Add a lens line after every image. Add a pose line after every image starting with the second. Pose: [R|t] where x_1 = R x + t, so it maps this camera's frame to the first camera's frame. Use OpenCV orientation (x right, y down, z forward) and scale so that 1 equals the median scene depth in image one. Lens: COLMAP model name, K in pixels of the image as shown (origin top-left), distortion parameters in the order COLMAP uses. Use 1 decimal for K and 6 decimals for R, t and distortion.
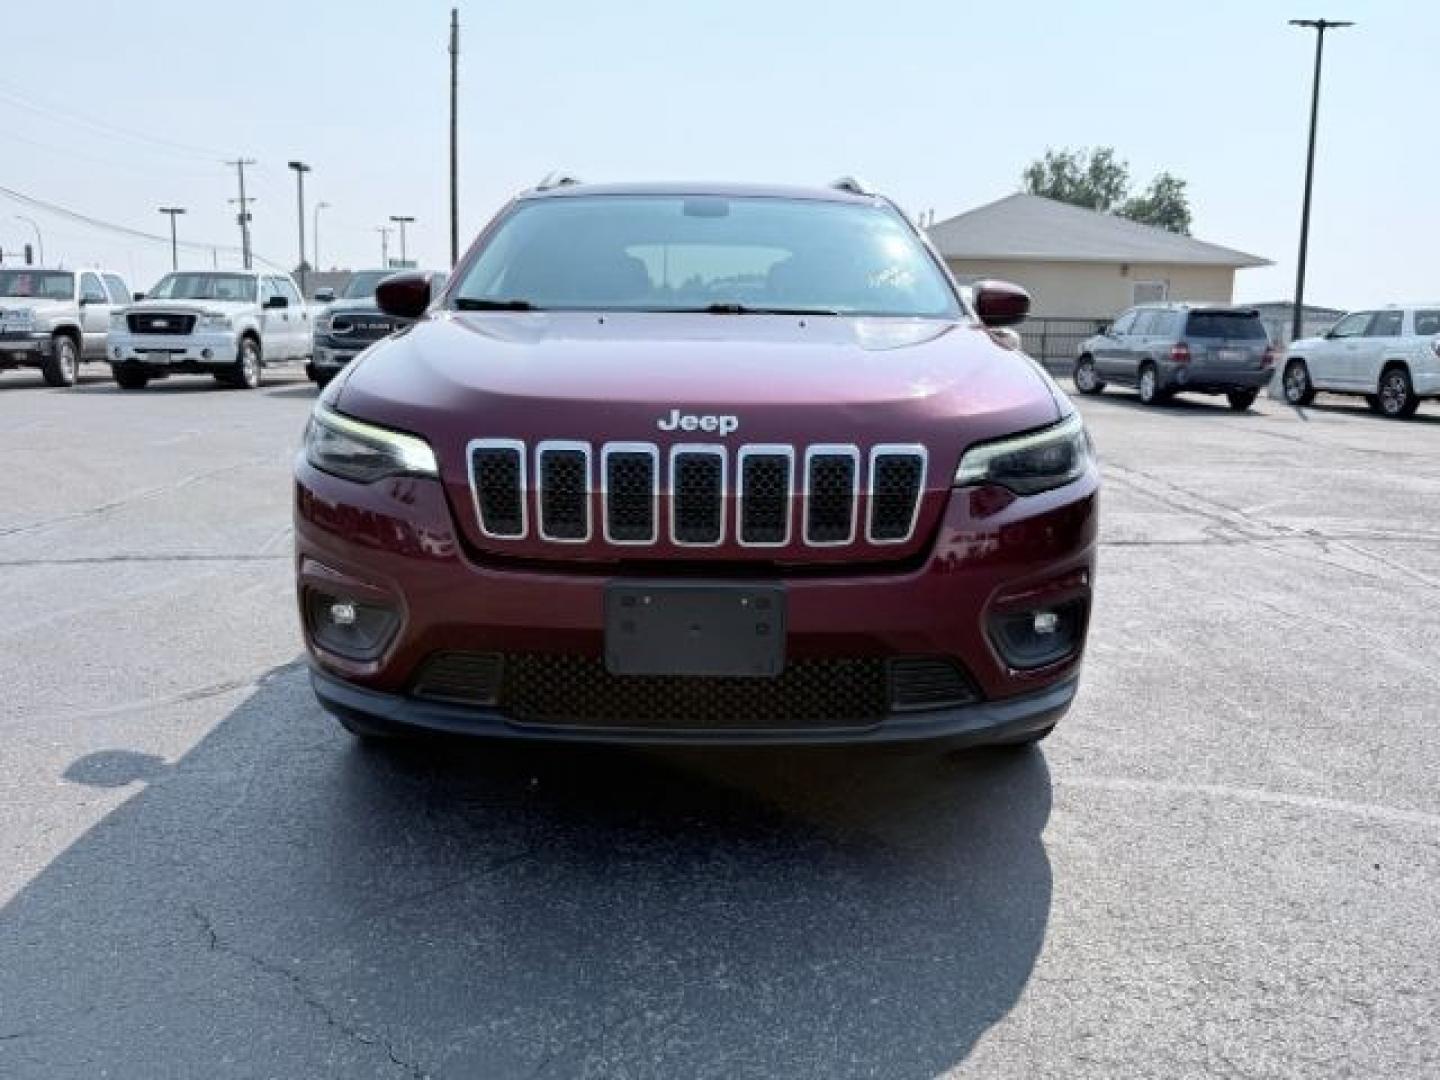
lens RADIAL K [[1166.0, 0, 720.0], [0, 1166.0, 540.0], [0, 0, 1]] dist [0.014611, -0.005892]
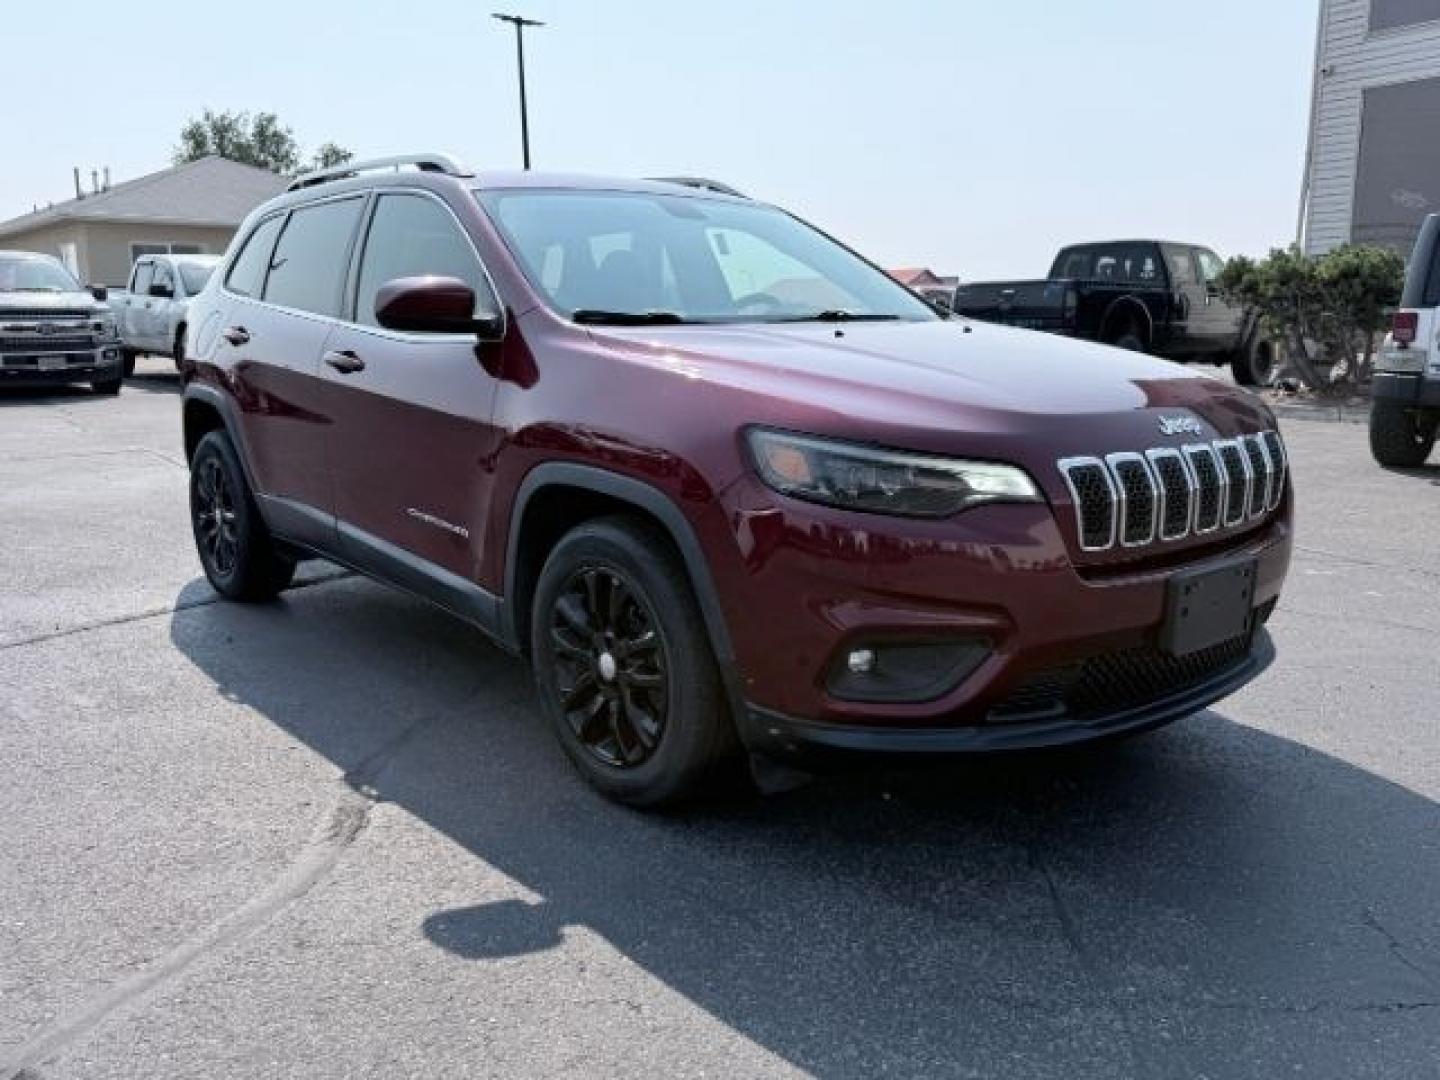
lens RADIAL K [[1166.0, 0, 720.0], [0, 1166.0, 540.0], [0, 0, 1]] dist [0.014611, -0.005892]
pose [[0.783488, -0.144615, 0.604345, -0.690057], [0.129516, 0.989188, 0.068798, -0.080525], [-0.607759, 0.024370, 0.793747, 0.230754]]
